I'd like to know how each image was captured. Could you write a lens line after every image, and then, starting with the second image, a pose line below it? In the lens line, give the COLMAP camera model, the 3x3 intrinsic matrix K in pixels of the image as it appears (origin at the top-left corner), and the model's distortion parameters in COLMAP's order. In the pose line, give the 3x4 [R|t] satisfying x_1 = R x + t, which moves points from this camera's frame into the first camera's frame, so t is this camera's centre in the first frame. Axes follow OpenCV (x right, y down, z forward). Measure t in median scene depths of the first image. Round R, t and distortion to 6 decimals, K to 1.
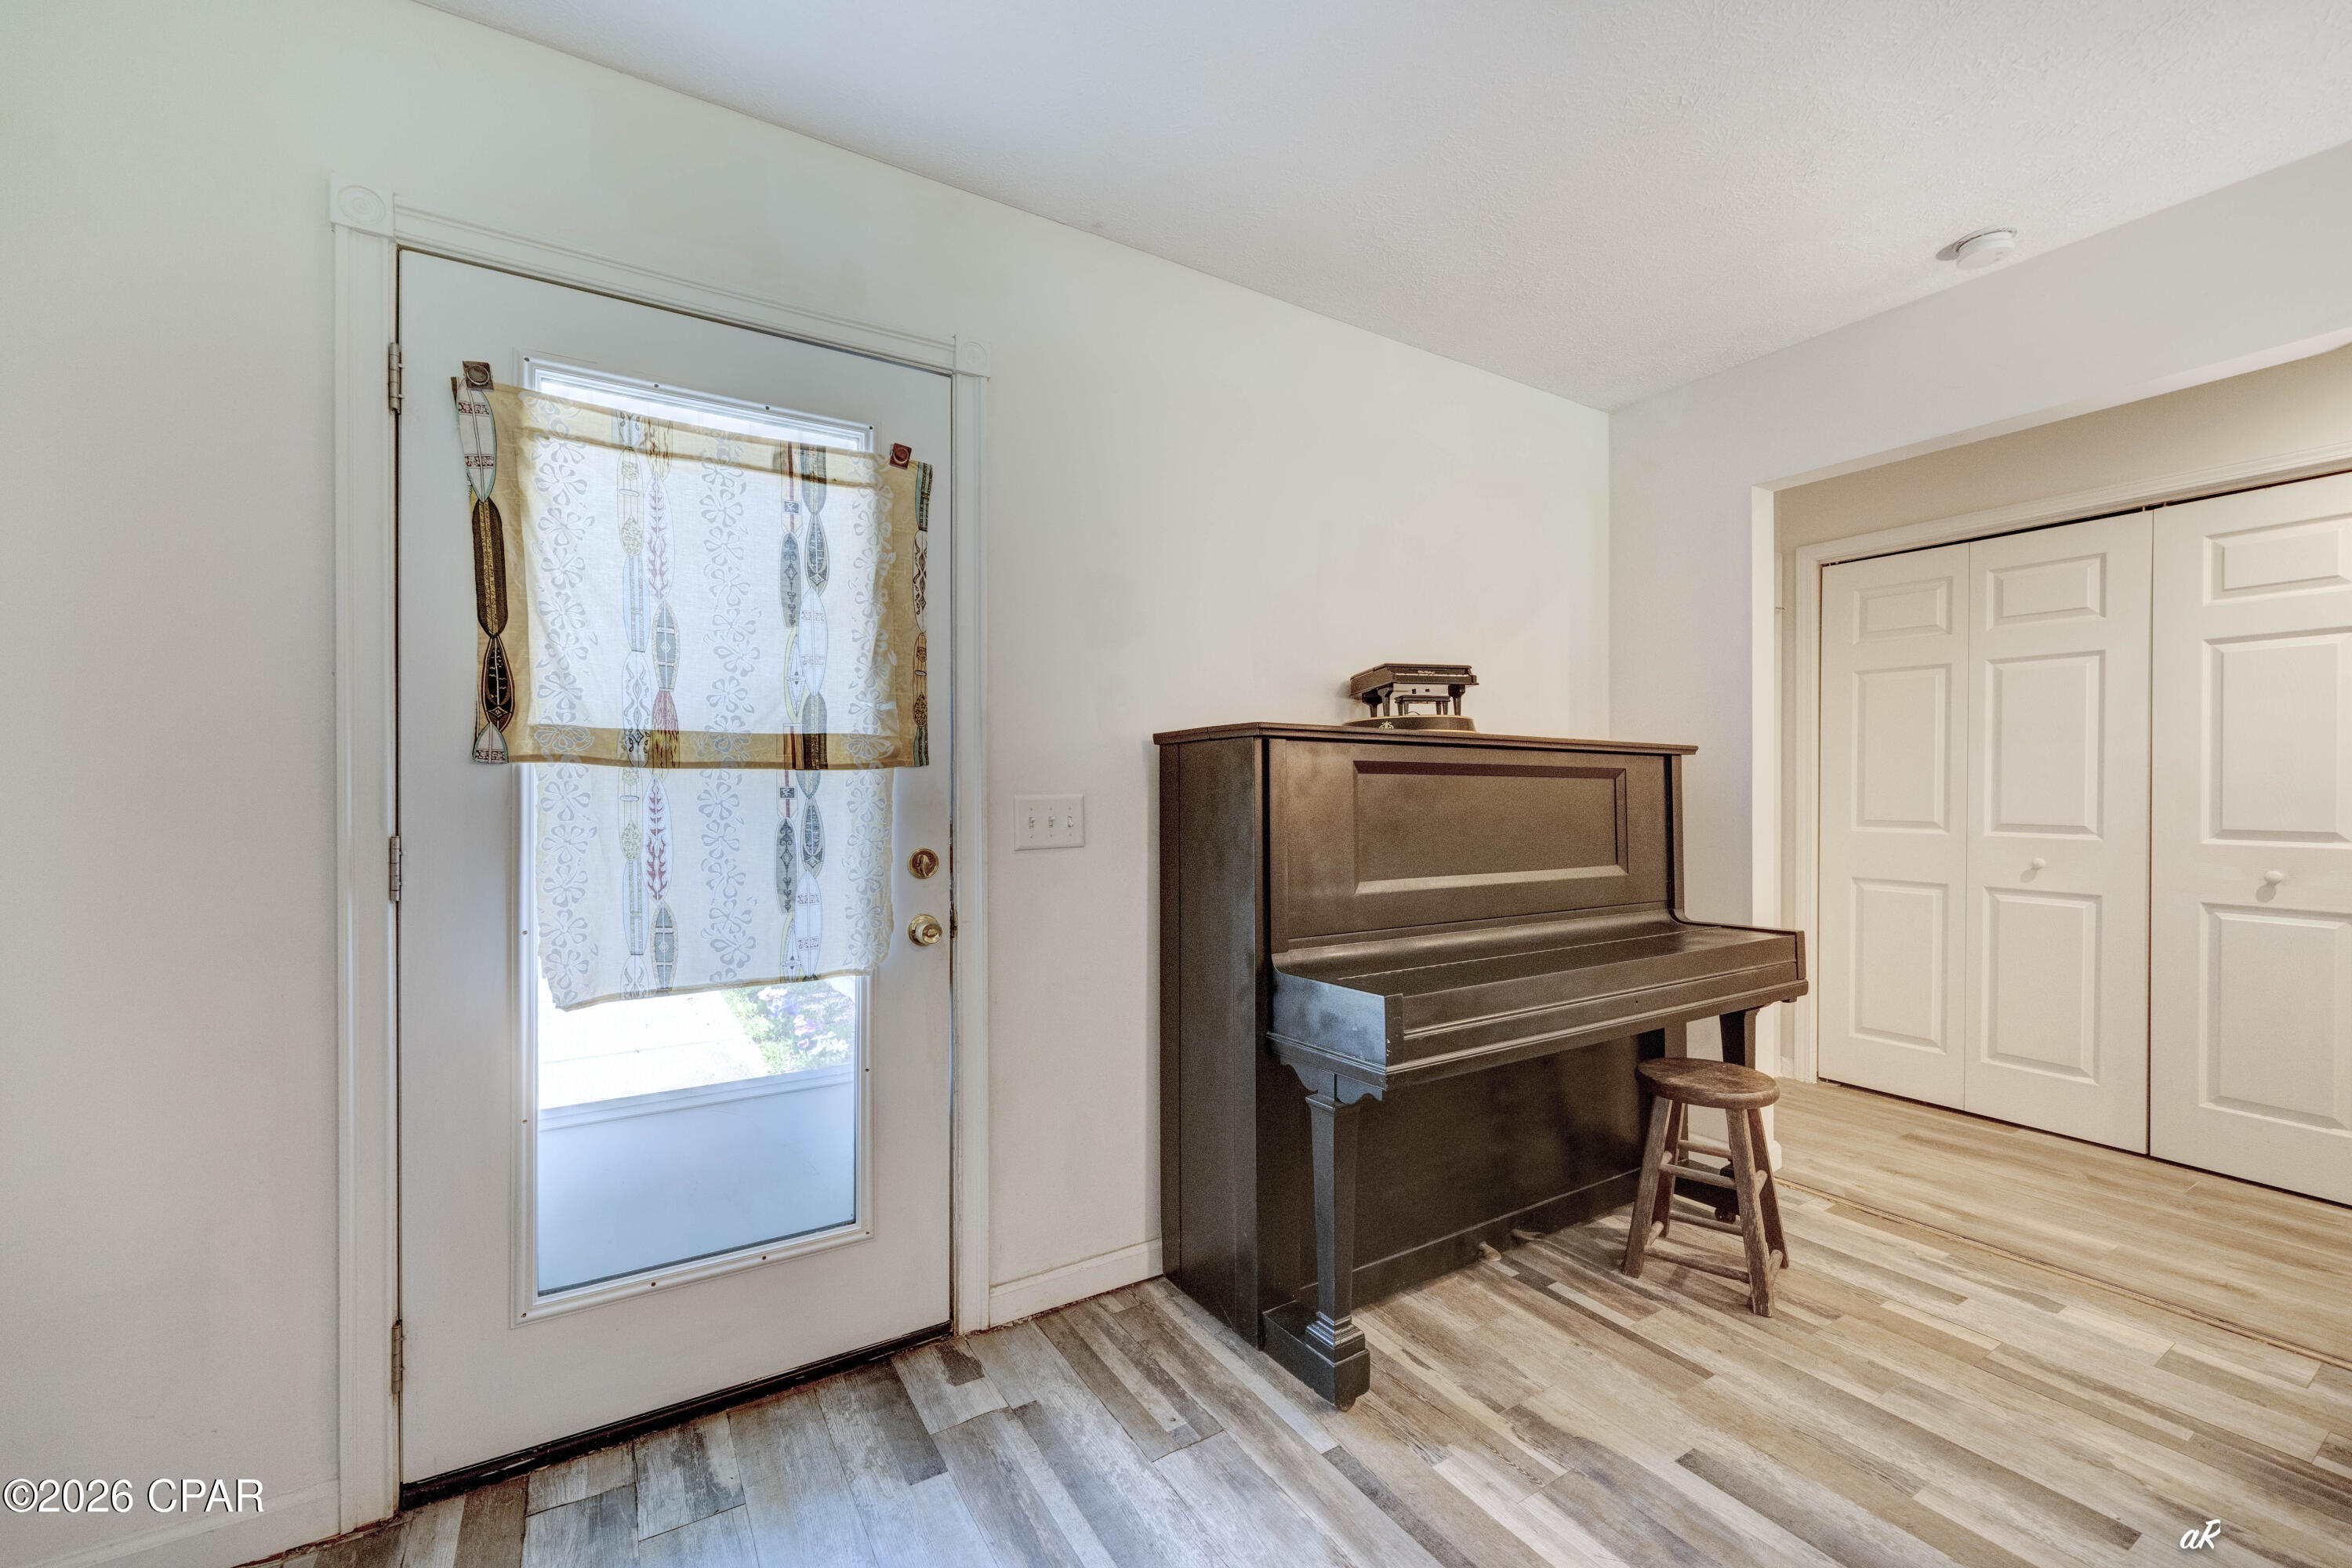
lens RADIAL K [[942.0, 0, 1176.0], [0, 942.0, 784.0], [0, 0, 1]] dist [-0.001476, 0.000064]
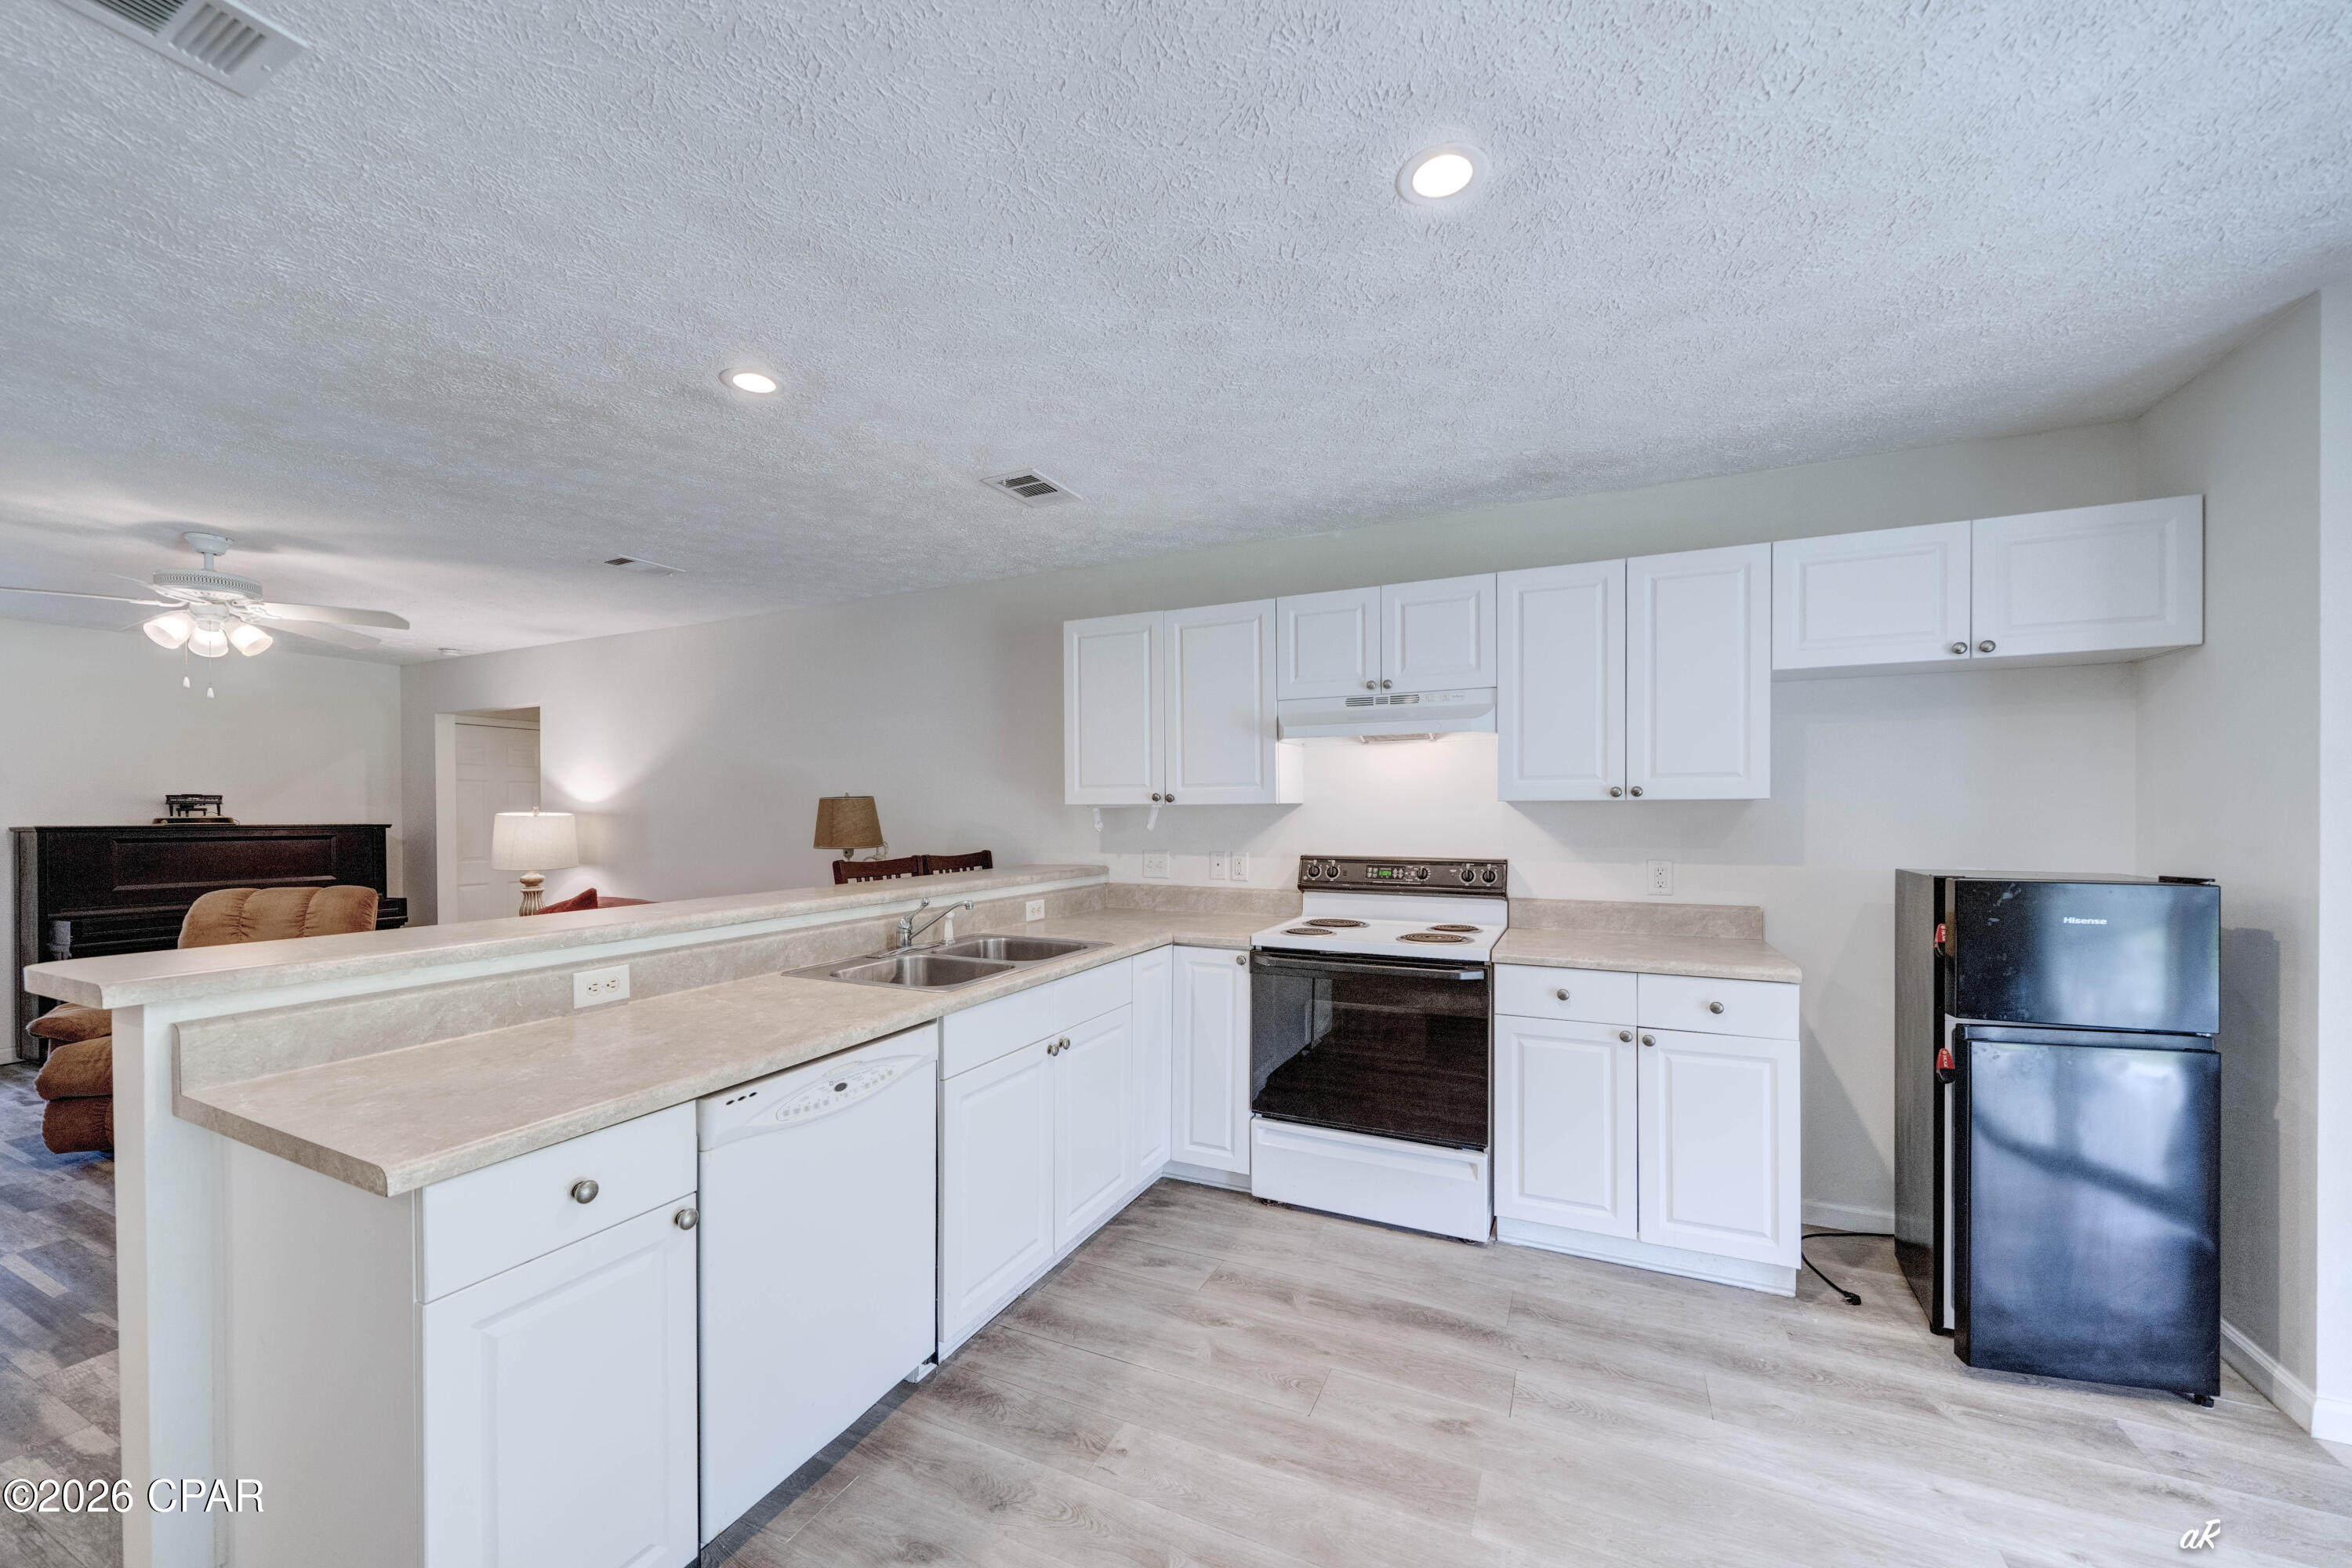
lens RADIAL K [[888.1, 0, 1181.0], [0, 888.1, 816.6], [0, 0, 1]] dist [-0.008278, -0.000038]
pose [[0.846642, -0.009393, 0.532081, 1.532092], [0.004638, 0.999936, 0.010272, -0.106350], [-0.532143, -0.006229, 0.846631, -2.861246]]
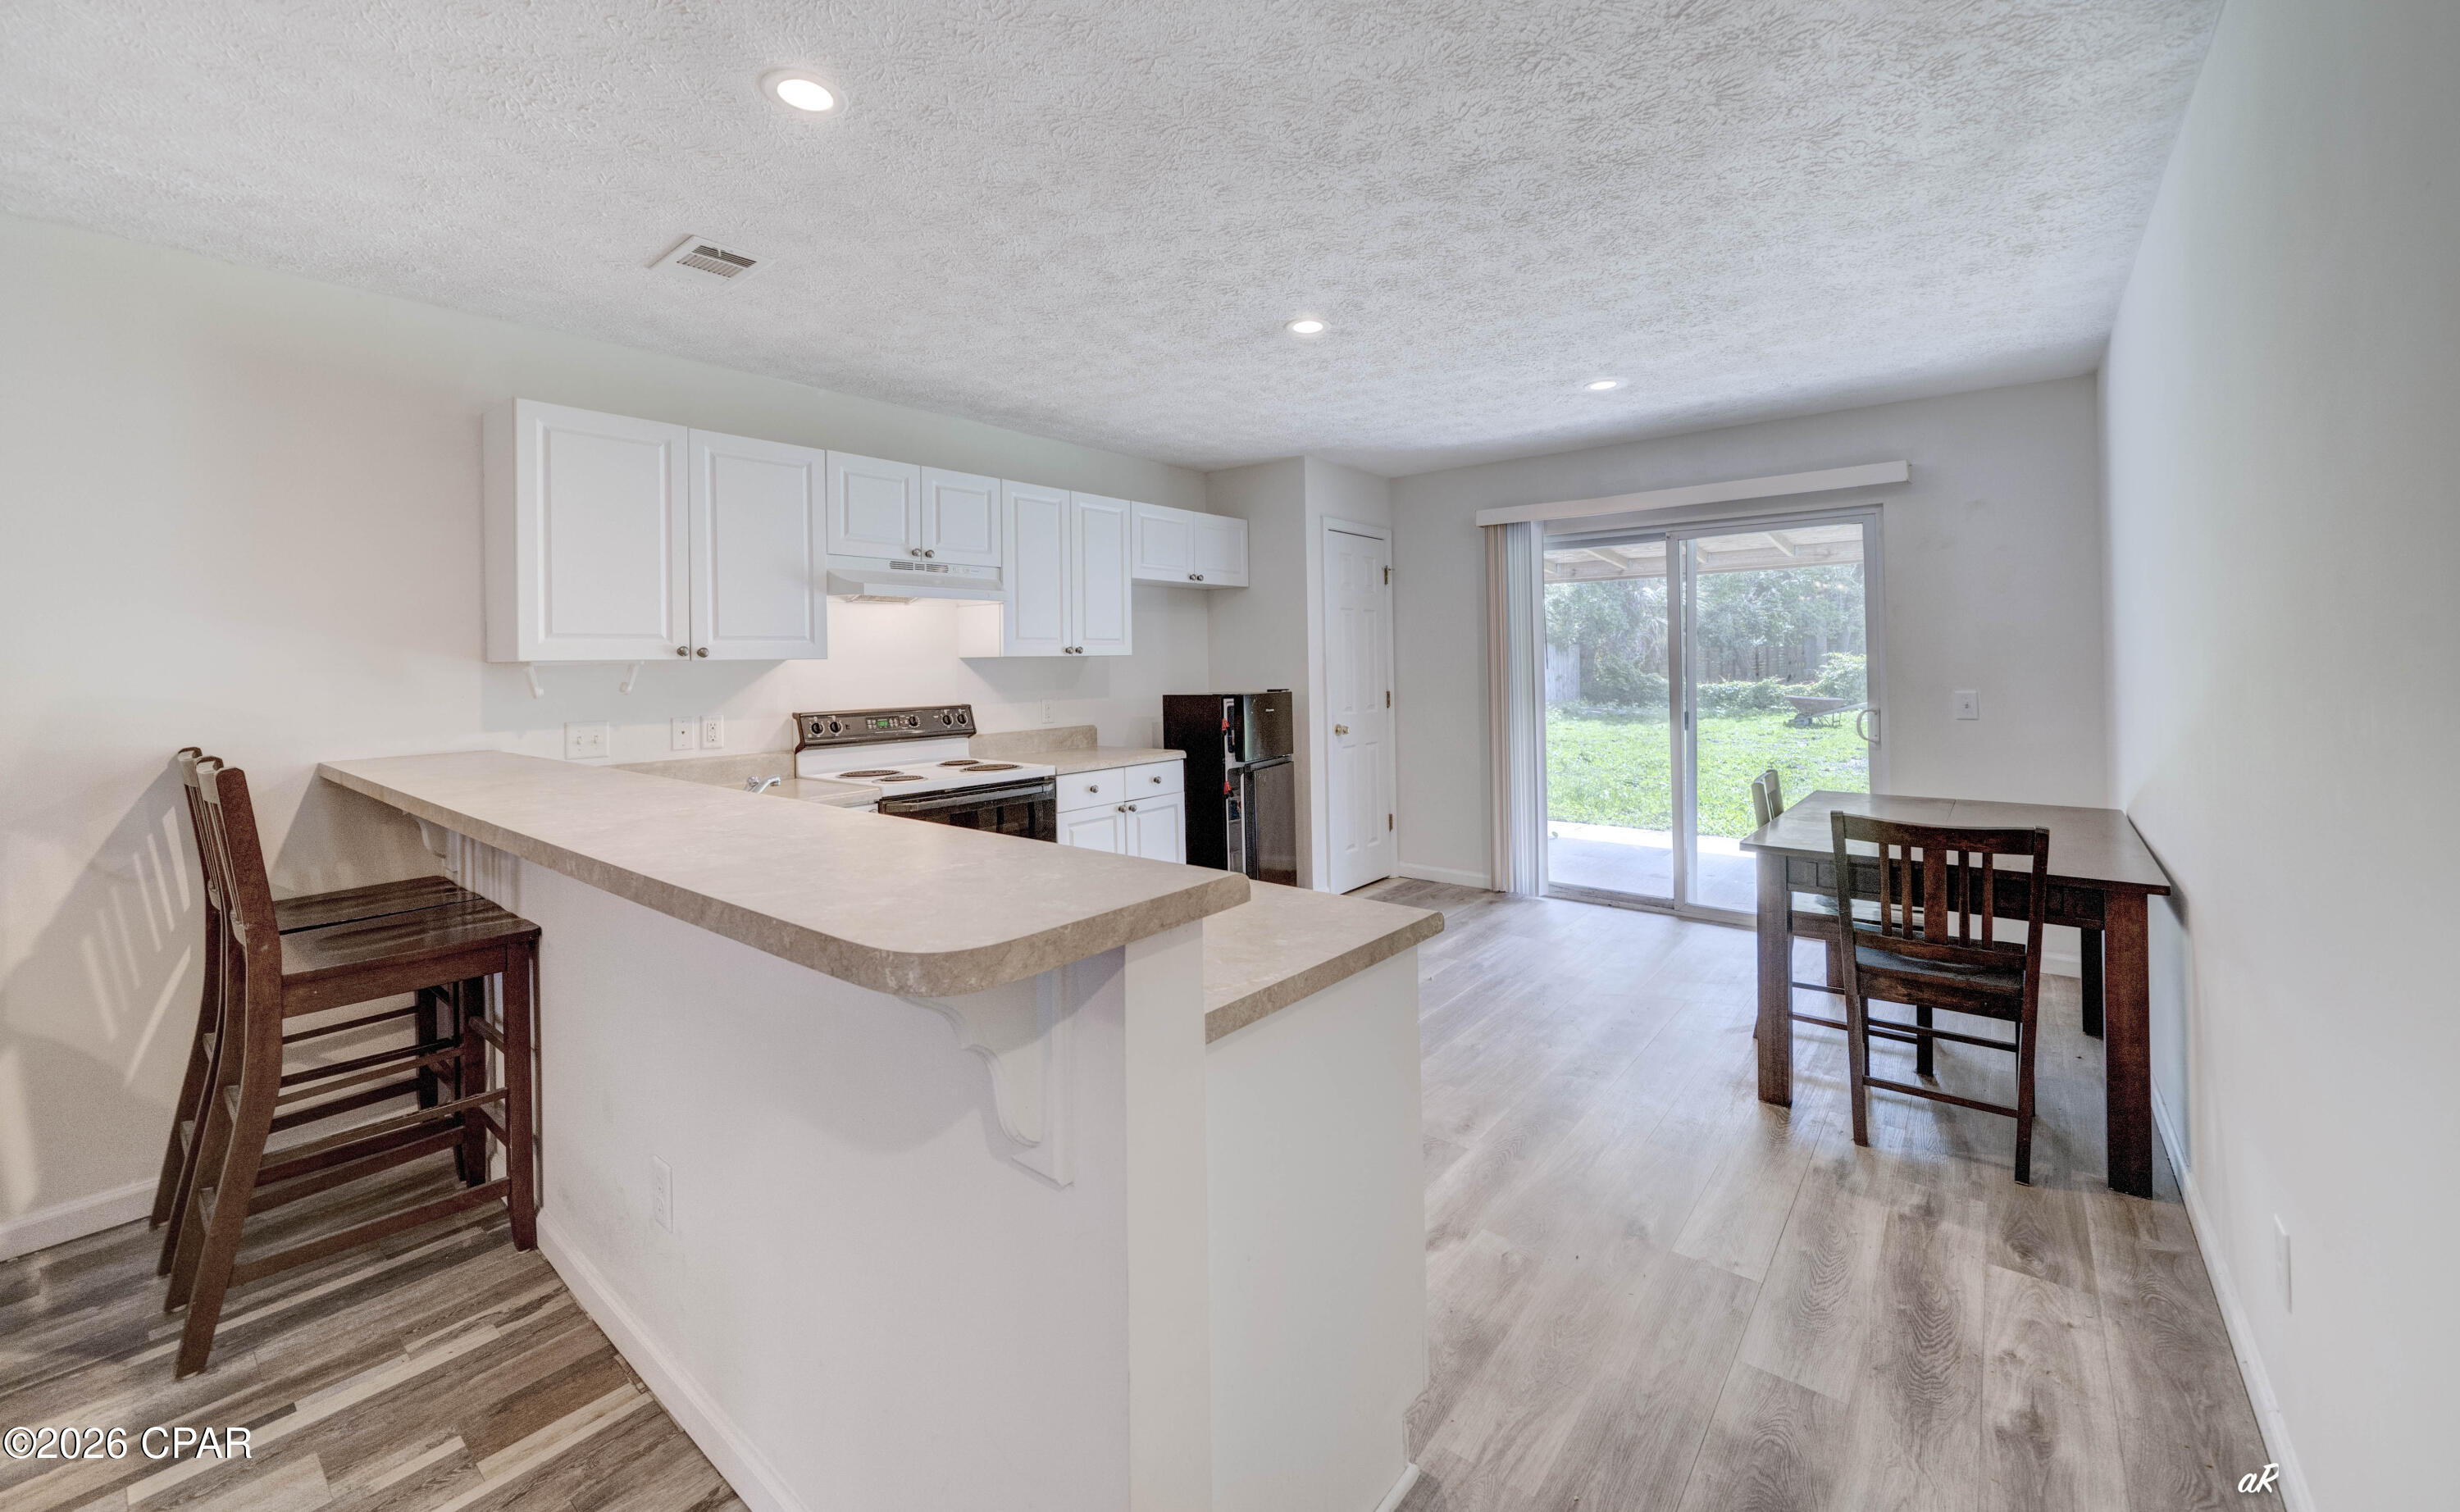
lens RADIAL K [[942.7, 0, 1237.0], [0, 942.7, 658.7], [0, 0, 1]] dist [-0.004566, 0.000283]
pose [[-0.321656, 0.005834, 0.946838, 0.665402], [0.014484, 0.999894, -0.001241, -0.100002], [-0.946746, 0.013315, -0.321707, -1.673820]]
